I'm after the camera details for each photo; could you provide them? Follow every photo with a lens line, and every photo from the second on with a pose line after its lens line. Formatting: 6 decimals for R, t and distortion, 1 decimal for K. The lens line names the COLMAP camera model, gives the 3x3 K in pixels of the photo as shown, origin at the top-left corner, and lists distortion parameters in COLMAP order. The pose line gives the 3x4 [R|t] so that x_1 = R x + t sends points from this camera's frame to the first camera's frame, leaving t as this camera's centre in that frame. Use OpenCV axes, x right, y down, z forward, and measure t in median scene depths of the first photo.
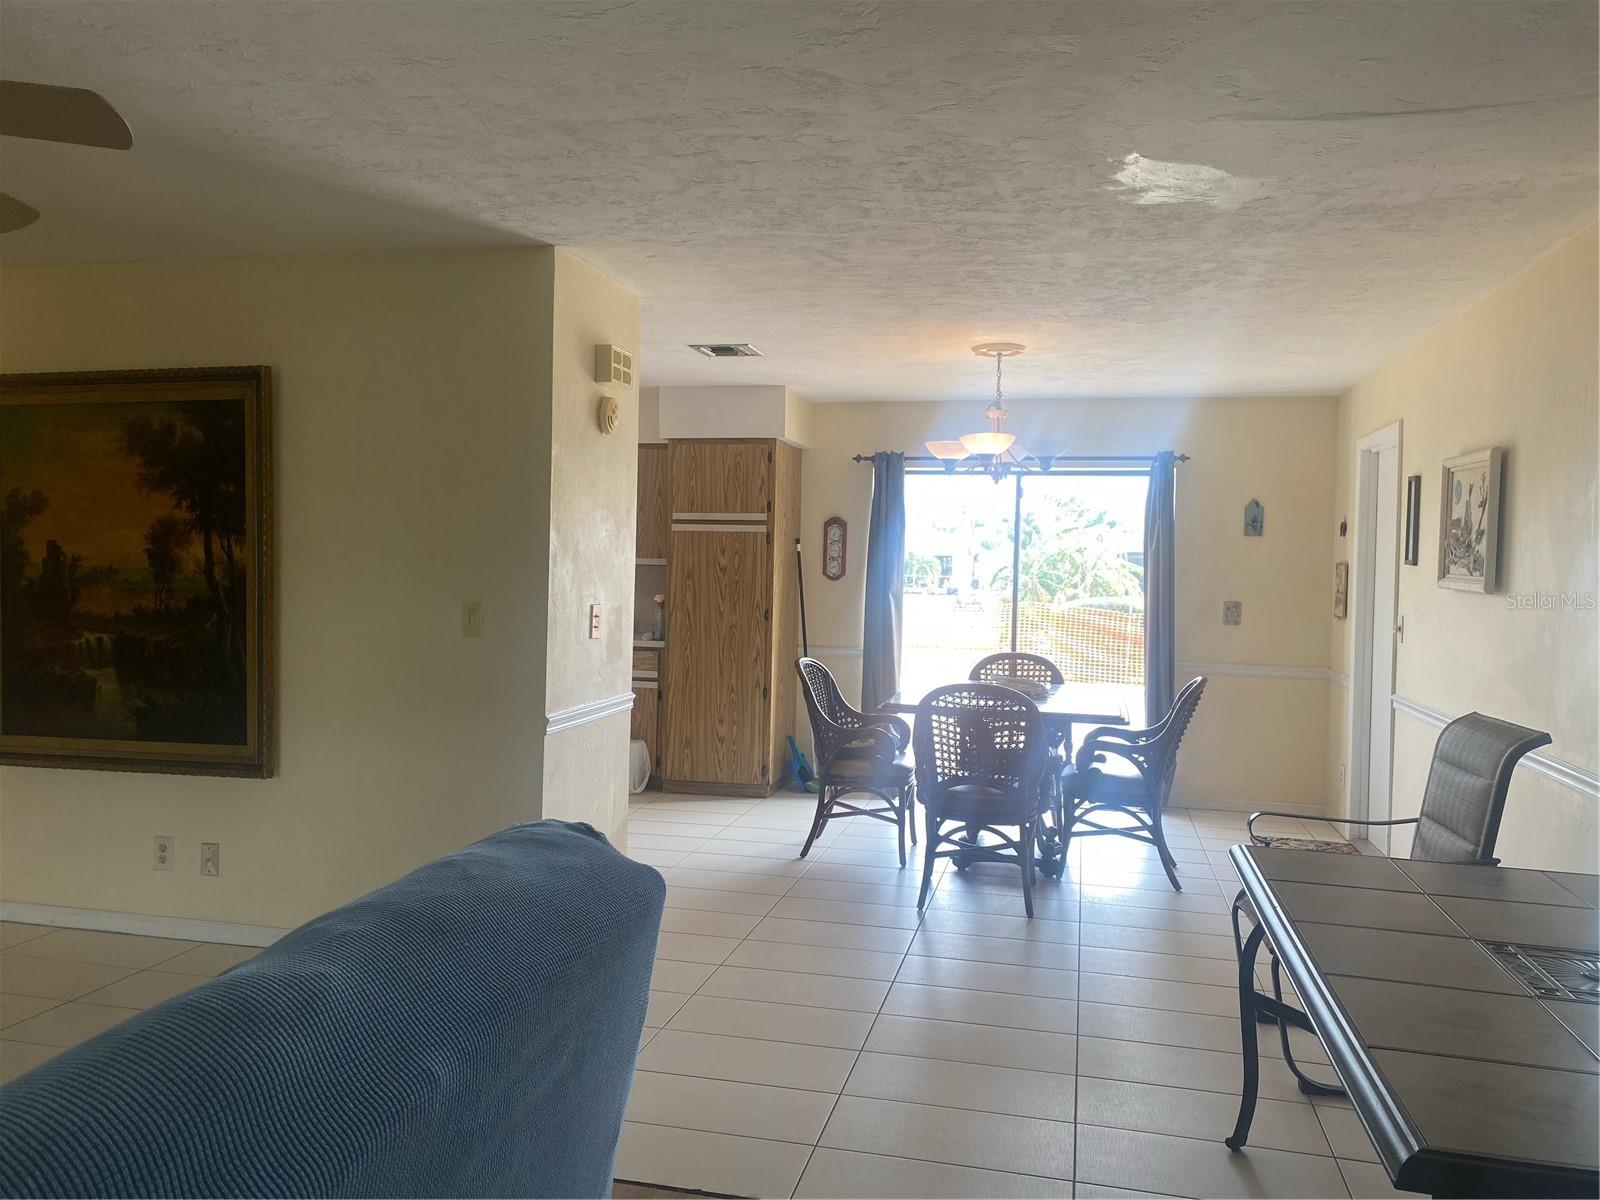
lens RADIAL K [[1210.7, 0, 798.8], [0, 1210.7, 599.9], [0, 0, 1]] dist [-0.001271, -0.000526]
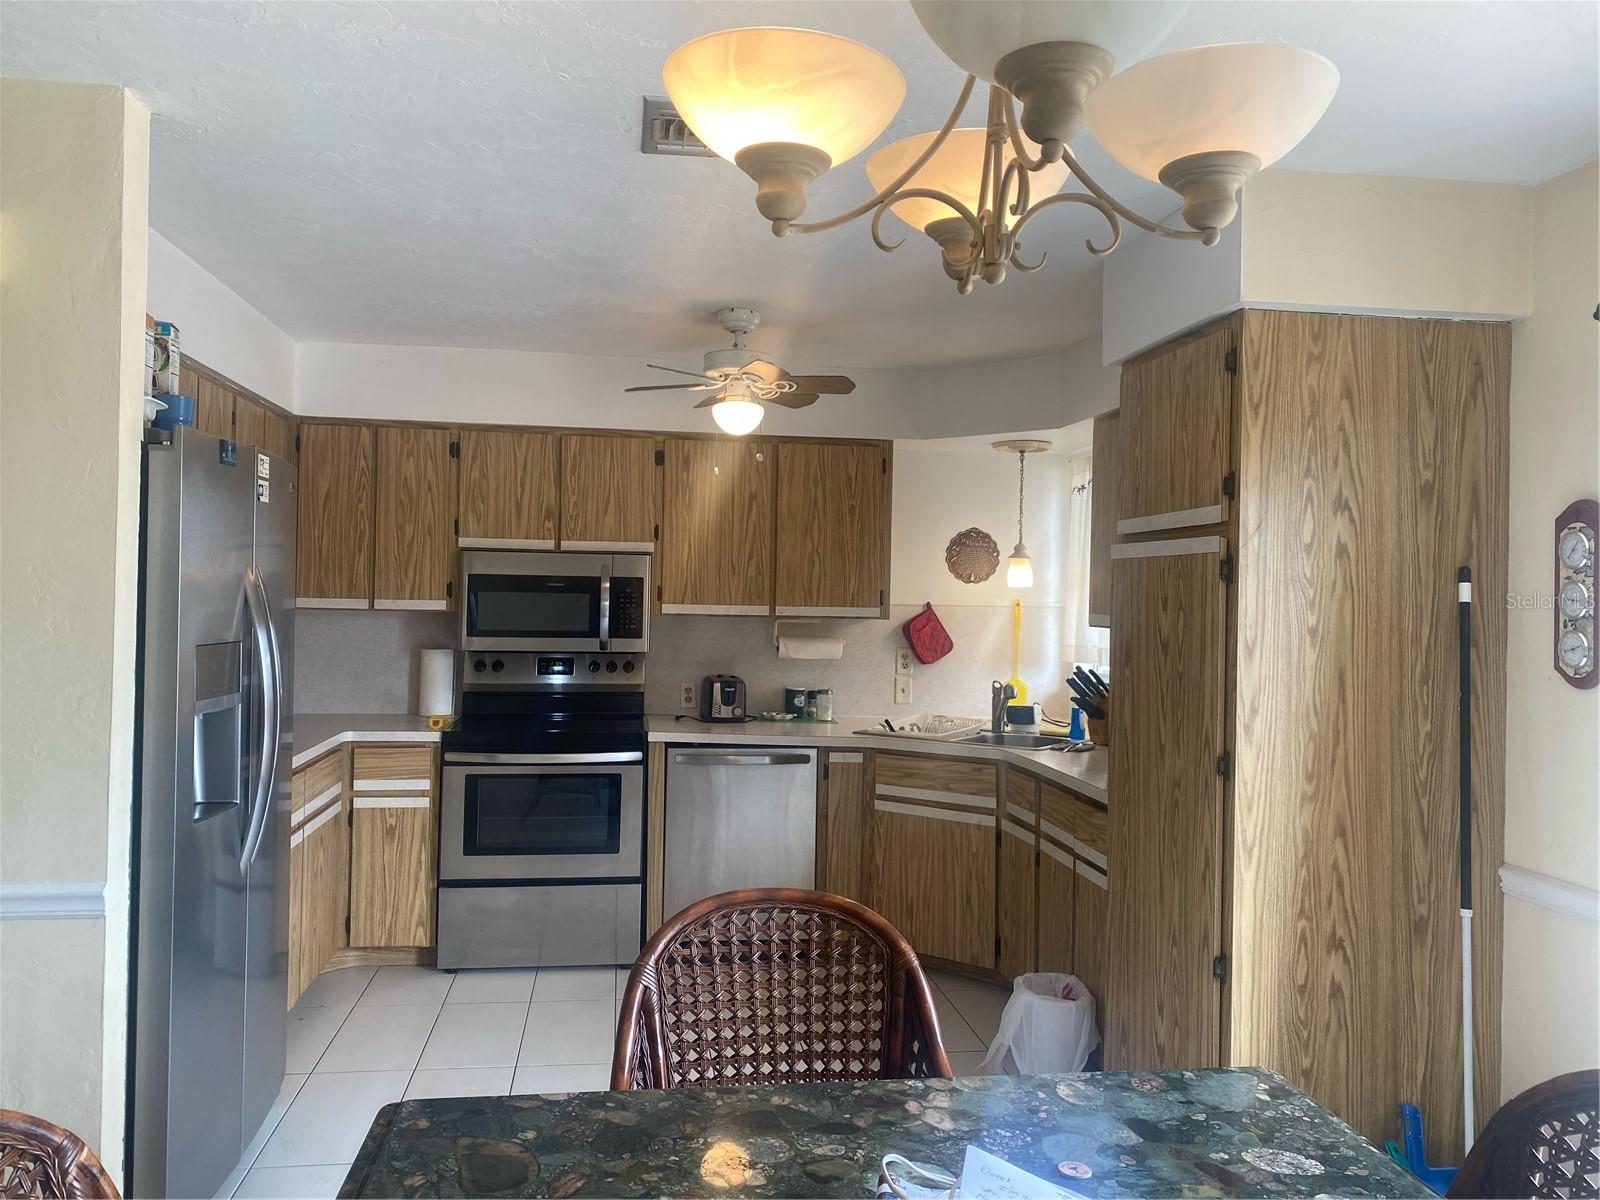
lens RADIAL K [[1210.7, 0, 798.5], [0, 1210.7, 593.8], [0, 0, 1]] dist [-0.001271, -0.000526]
pose [[0.366102, -0.015117, -0.930452, 0.285540], [-0.040077, 0.998684, -0.031995, -0.024639], [0.929711, 0.049003, 0.365015, 0.728903]]
